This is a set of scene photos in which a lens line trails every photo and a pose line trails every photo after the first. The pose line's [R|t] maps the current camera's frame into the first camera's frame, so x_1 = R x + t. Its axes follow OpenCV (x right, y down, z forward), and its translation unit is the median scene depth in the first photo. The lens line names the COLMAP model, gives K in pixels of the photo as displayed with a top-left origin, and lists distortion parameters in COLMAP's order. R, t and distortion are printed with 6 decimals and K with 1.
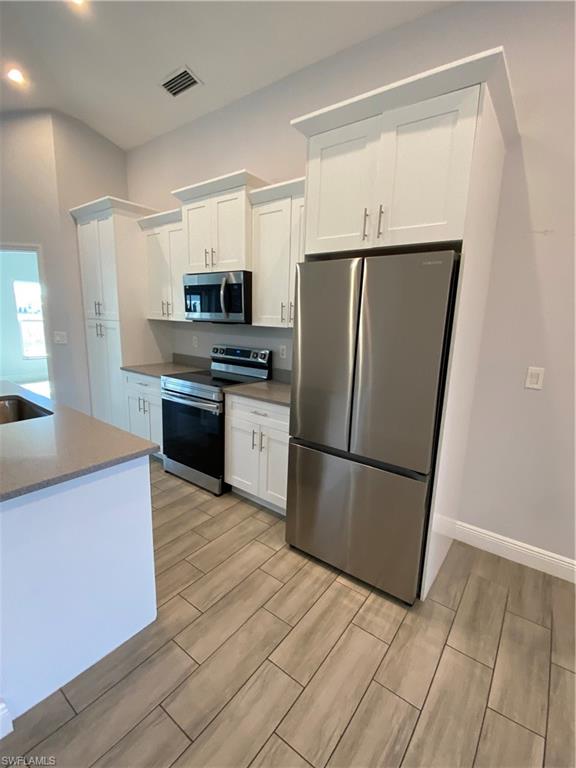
lens RADIAL K [[352.6, 0, 288.0], [0, 352.6, 384.0], [0, 0, 1]] dist [-0.000382, -0.000146]
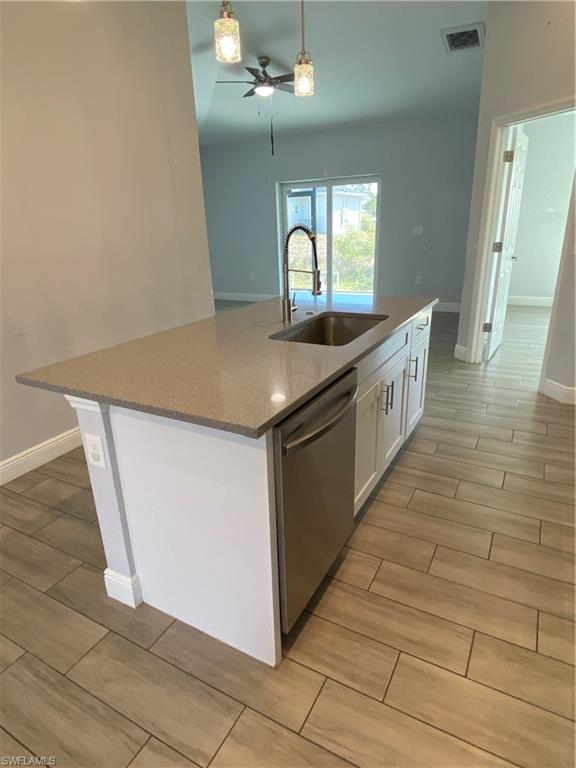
lens RADIAL K [[454.7, 0, 288.0], [0, 454.7, 384.0], [0, 0, 1]] dist [0.001574, -0.001191]
pose [[0.152141, 0.296425, -0.942860, 0.337258], [-0.164629, 0.948239, 0.271551, -0.113968], [0.974552, 0.113908, 0.193066, 0.886960]]
